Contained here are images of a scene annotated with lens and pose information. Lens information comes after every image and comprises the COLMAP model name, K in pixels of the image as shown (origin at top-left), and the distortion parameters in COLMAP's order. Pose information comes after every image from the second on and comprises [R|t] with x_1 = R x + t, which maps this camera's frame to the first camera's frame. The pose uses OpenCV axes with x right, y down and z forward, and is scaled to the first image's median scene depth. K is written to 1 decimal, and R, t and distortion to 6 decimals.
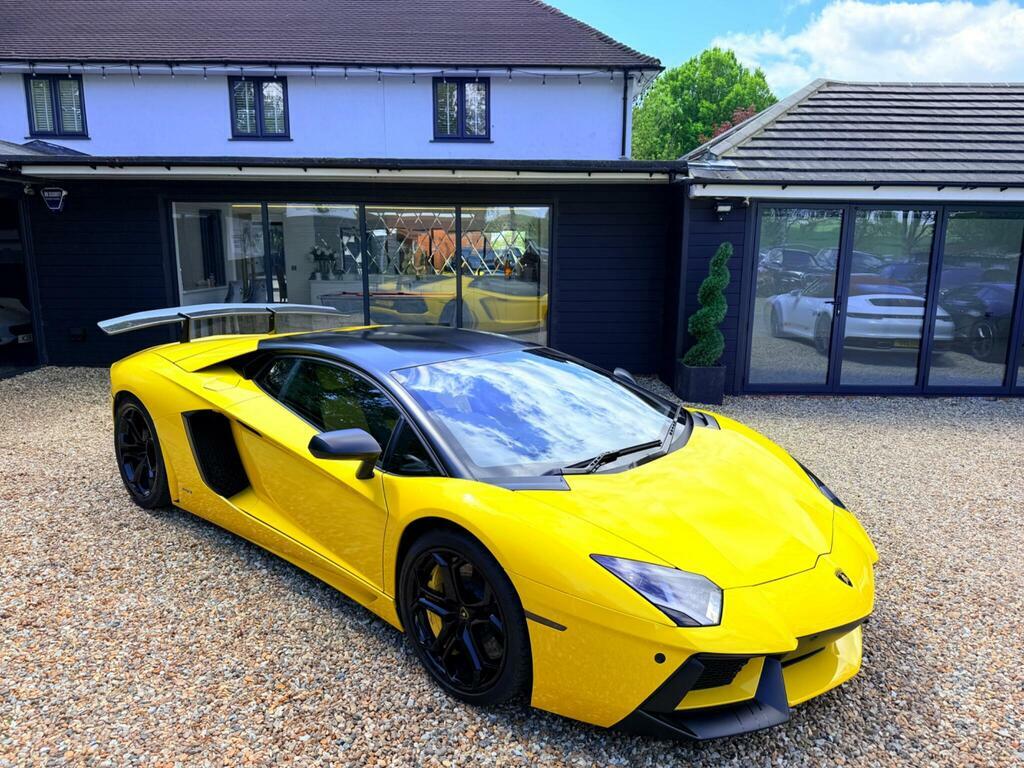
lens RADIAL K [[722.6, 0, 509.3], [0, 722.6, 389.7], [0, 0, 1]] dist [0.036044, -0.043398]
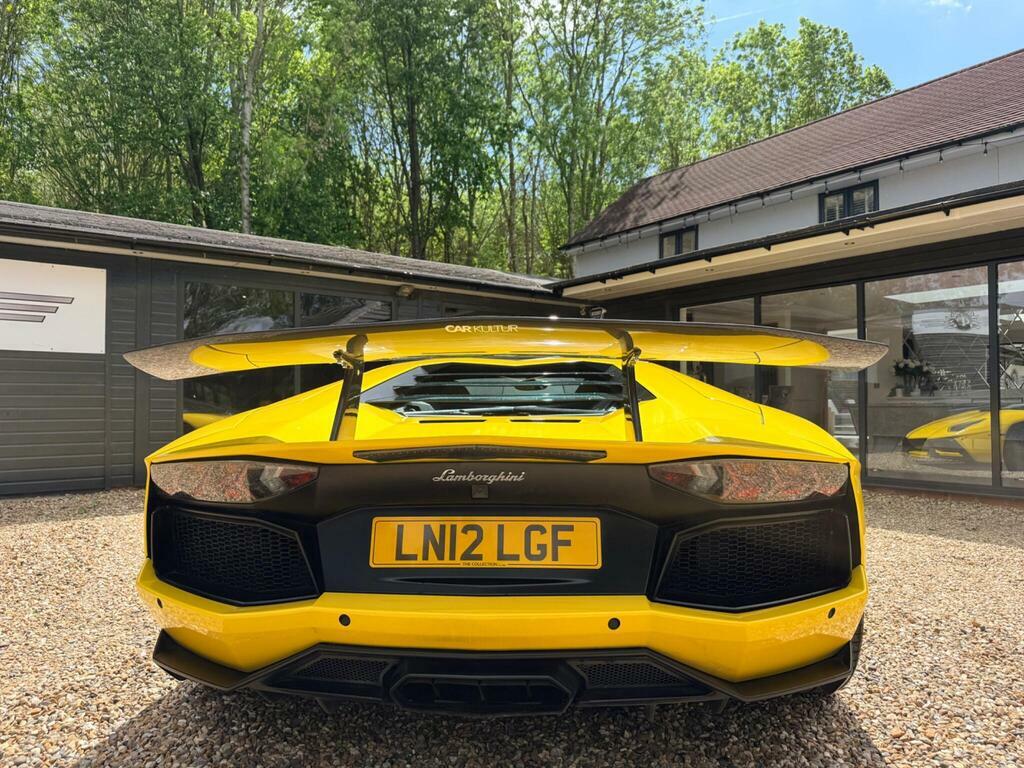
lens RADIAL K [[722.6, 0, 510.1], [0, 722.6, 390.5], [0, 0, 1]] dist [0.036044, -0.043398]
pose [[0.587593, -0.026095, -0.808736, 0.251066], [-0.148857, 0.978935, -0.139740, 0.041408], [0.795346, 0.202496, 0.571331, 0.266319]]
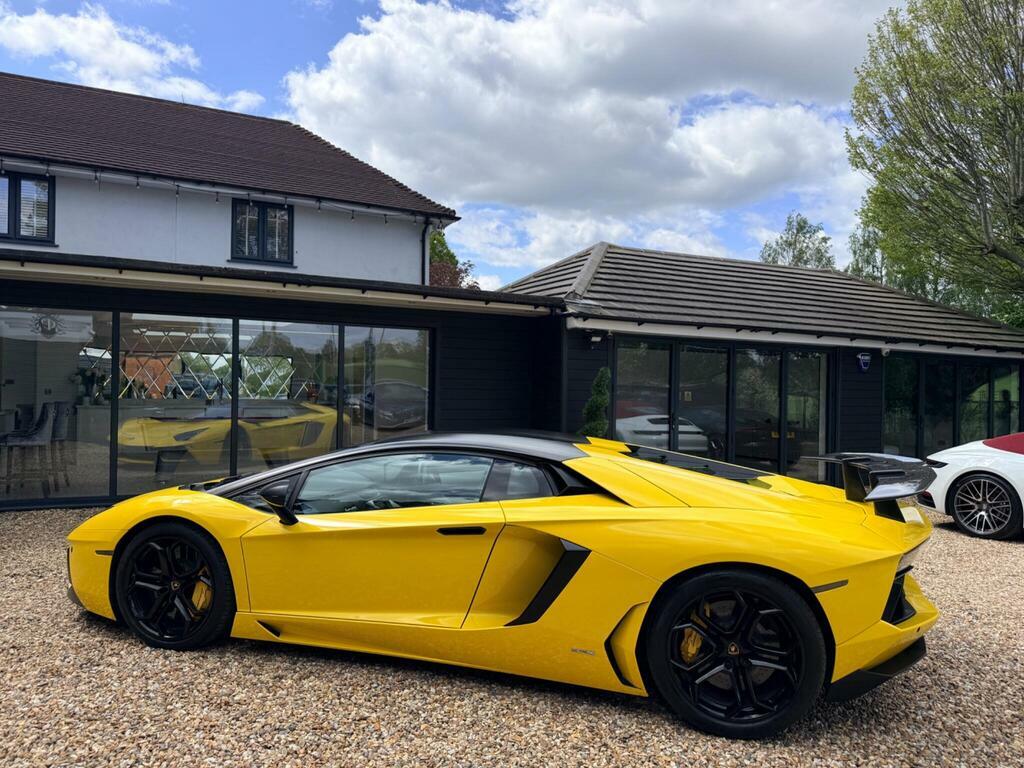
lens RADIAL K [[722.6, 0, 505.3], [0, 722.6, 389.3], [0, 0, 1]] dist [0.036044, -0.043398]
pose [[0.894023, 0.009535, 0.447920, -0.344694], [0.073061, 0.983288, -0.166755, 0.012304], [-0.442025, 0.181808, 0.878385, 0.059889]]
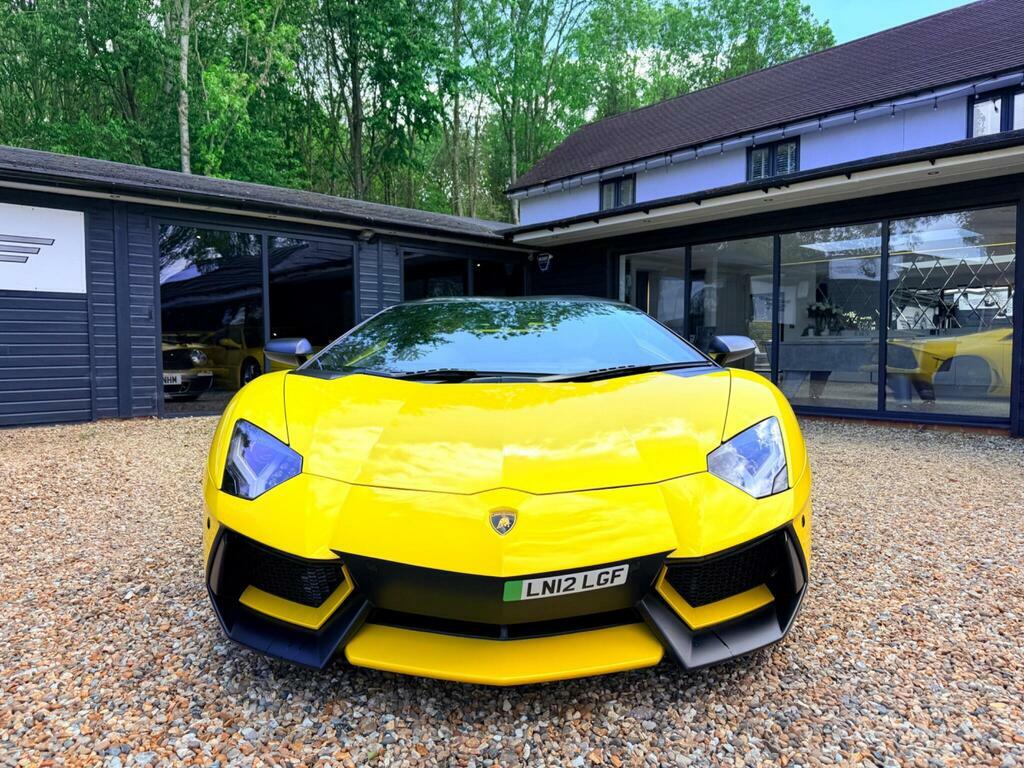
lens RADIAL K [[722.6, 0, 511.5], [0, 722.6, 386.3], [0, 0, 1]] dist [0.036044, -0.043398]
pose [[0.657811, 0.031329, -0.752531, 0.311302], [-0.137335, 0.987374, -0.078943, 0.062980], [0.740556, 0.155279, 0.653808, 0.186432]]
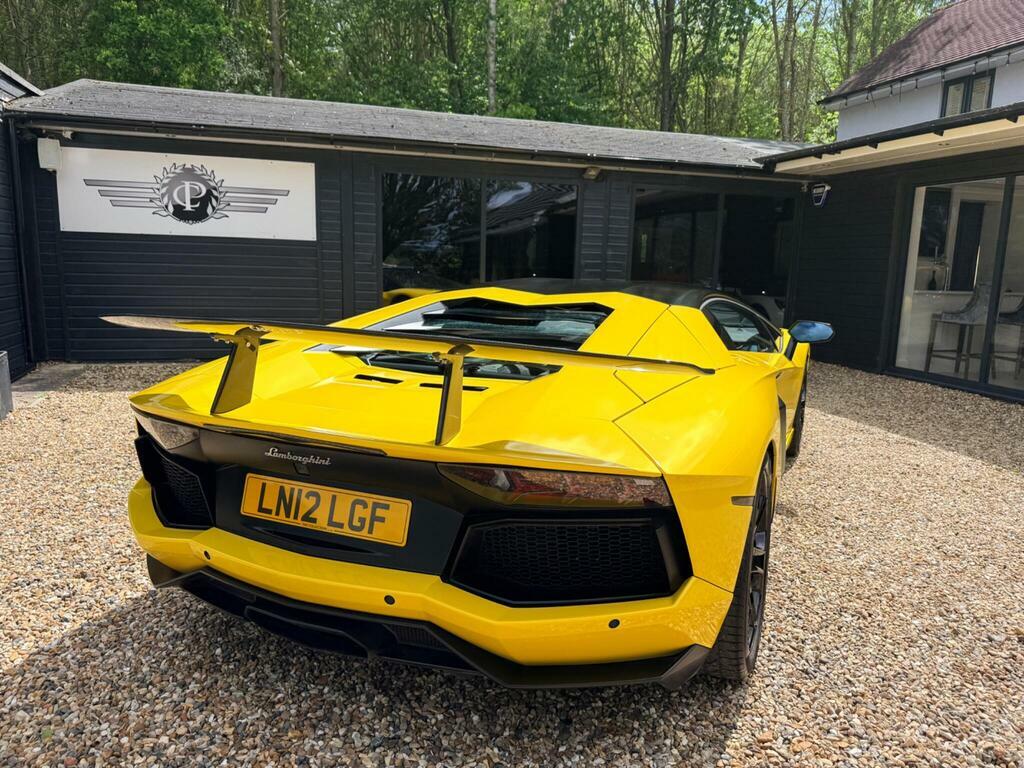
lens RADIAL K [[722.6, 0, 518.7], [0, 722.6, 387.5], [0, 0, 1]] dist [0.036044, -0.043398]
pose [[0.267443, 0.163505, -0.949600, 0.312187], [-0.210219, 0.971660, 0.108097, -0.019707], [0.940363, 0.170714, 0.294236, 0.369193]]
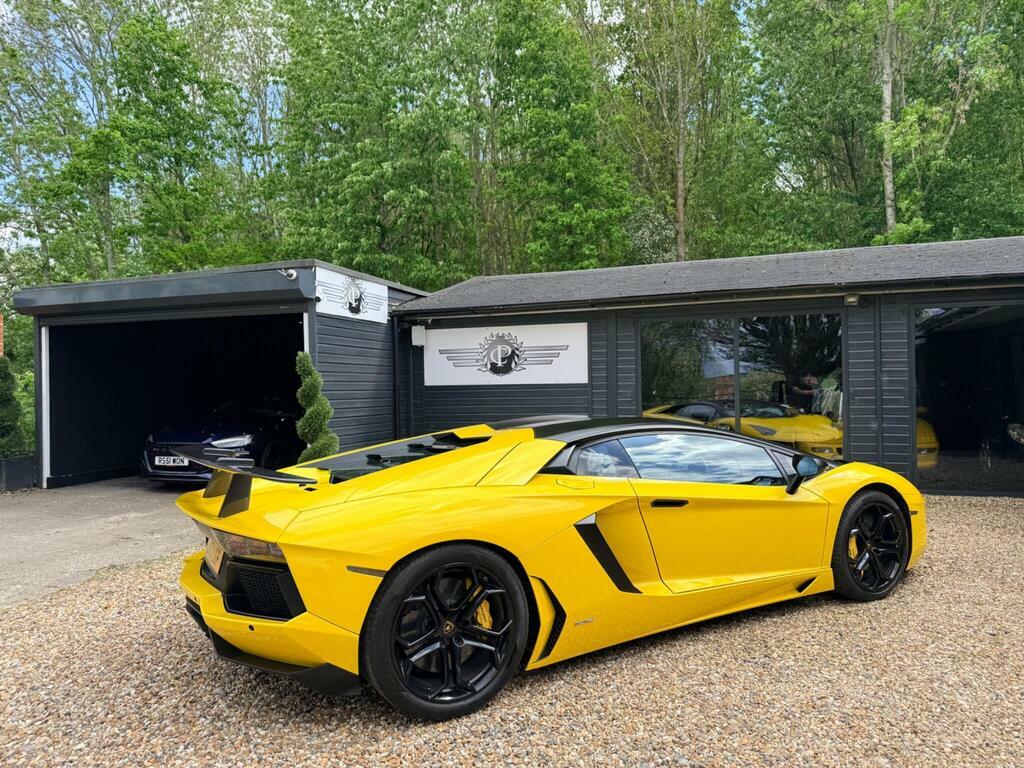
lens RADIAL K [[722.6, 0, 520.8], [0, 722.6, 382.8], [0, 0, 1]] dist [0.036044, -0.043398]
pose [[-0.368742, -0.008546, -0.929492, 0.416126], [-0.164078, 0.984854, 0.056037, -0.096252], [0.914936, 0.173172, -0.364560, 0.690334]]
